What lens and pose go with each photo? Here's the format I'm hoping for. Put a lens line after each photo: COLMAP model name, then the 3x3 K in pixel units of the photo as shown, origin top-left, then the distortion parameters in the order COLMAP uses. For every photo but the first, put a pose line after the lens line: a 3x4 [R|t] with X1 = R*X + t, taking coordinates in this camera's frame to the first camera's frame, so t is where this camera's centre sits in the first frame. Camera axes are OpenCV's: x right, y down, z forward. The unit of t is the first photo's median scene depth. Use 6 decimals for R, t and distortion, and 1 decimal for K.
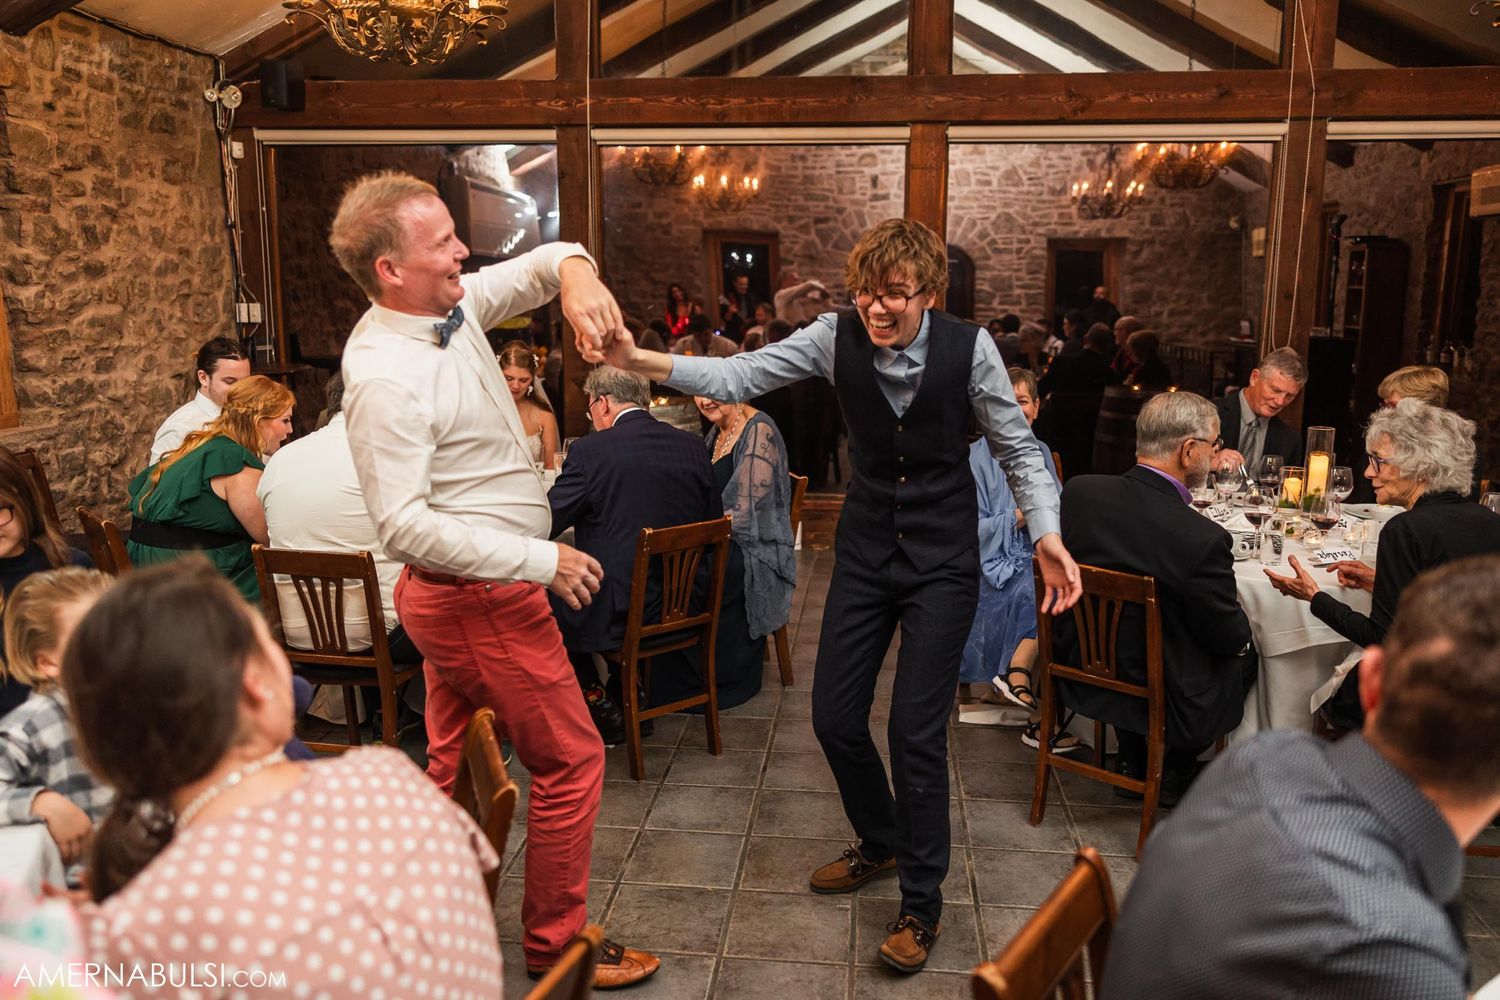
lens RADIAL K [[1173.1, 0, 752.9], [0, 1173.1, 496.2], [0, 0, 1]] dist [0.011583, -0.007164]
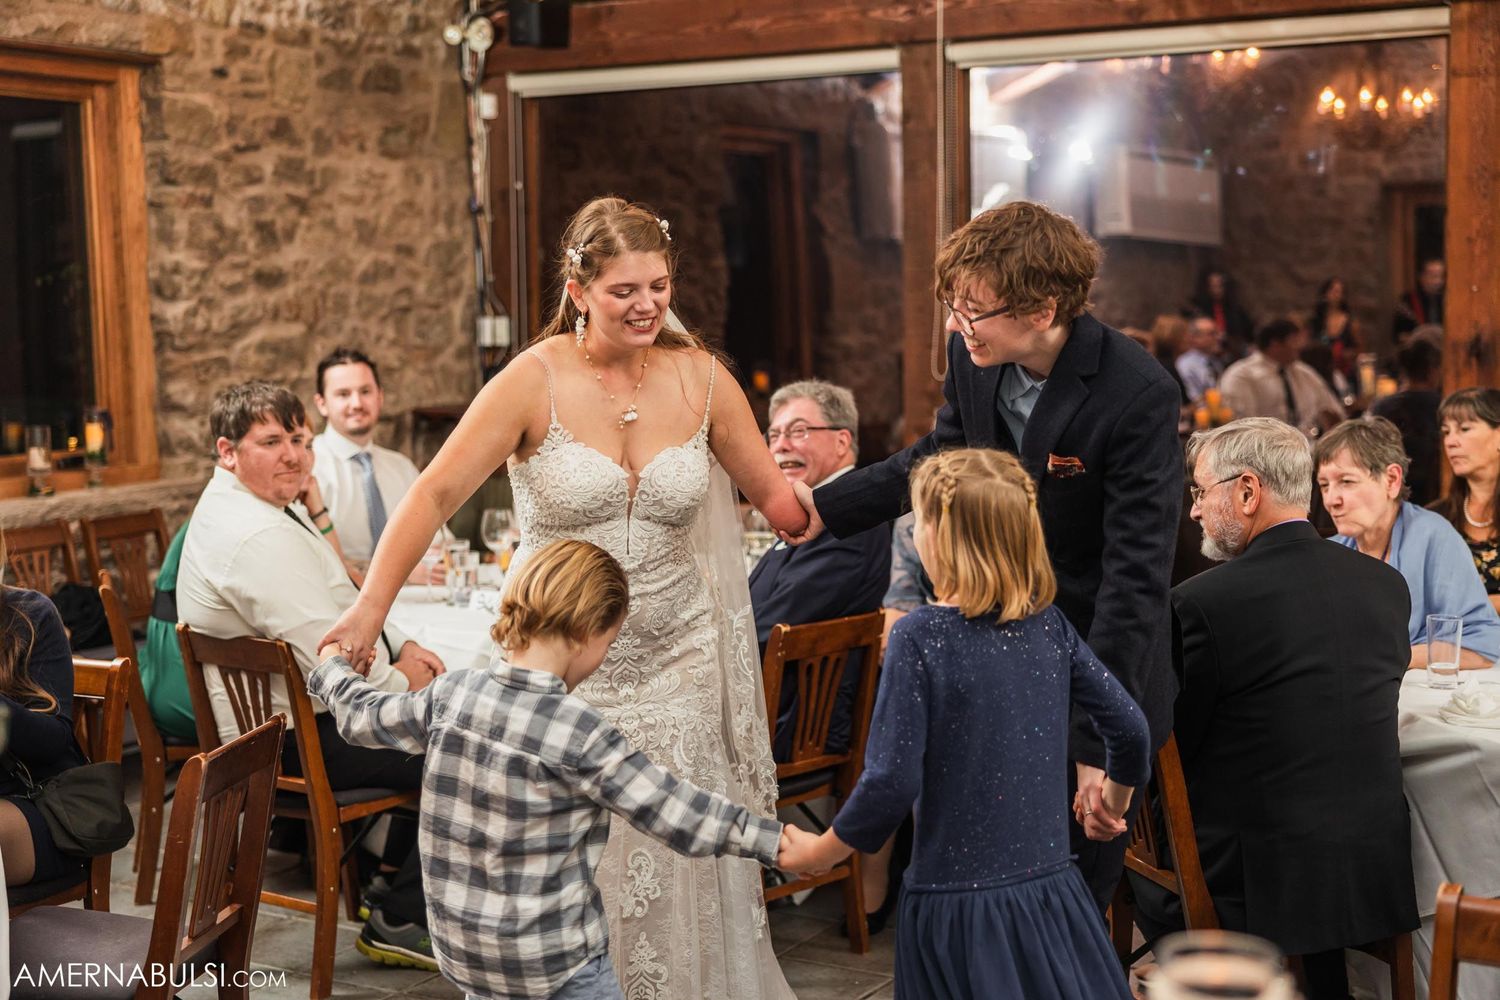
lens RADIAL K [[2145.4, 0, 757.8], [0, 2145.4, 499.6], [0, 0, 1]] dist [0.021485, 0.000000]
pose [[0.910099, 0.022244, -0.413793, 0.272794], [-0.052317, 0.996736, -0.061484, 0.016961], [0.411075, 0.077605, 0.908292, -0.106709]]
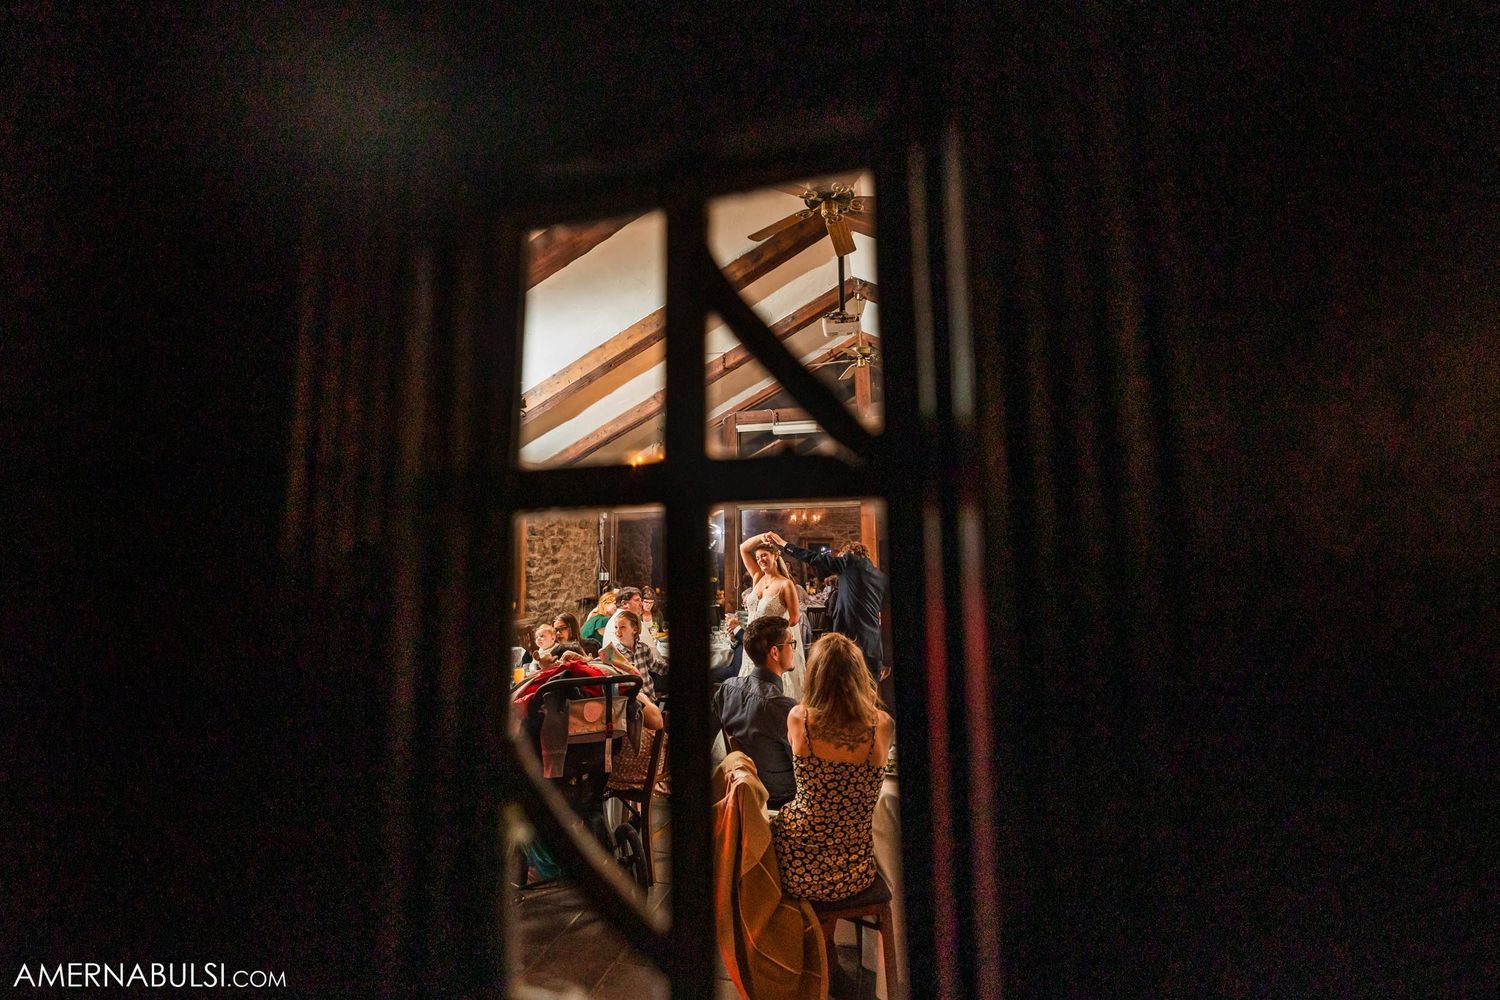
lens RADIAL K [[632.1, 0, 742.5], [0, 632.1, 488.0], [0, 0, 1]] dist [0.004434, -0.001743]
pose [[0.986637, -0.030516, -0.160048, 0.102473], [-0.017132, 0.957428, -0.288165, 0.055017], [0.162028, 0.287056, 0.944111, -0.331892]]
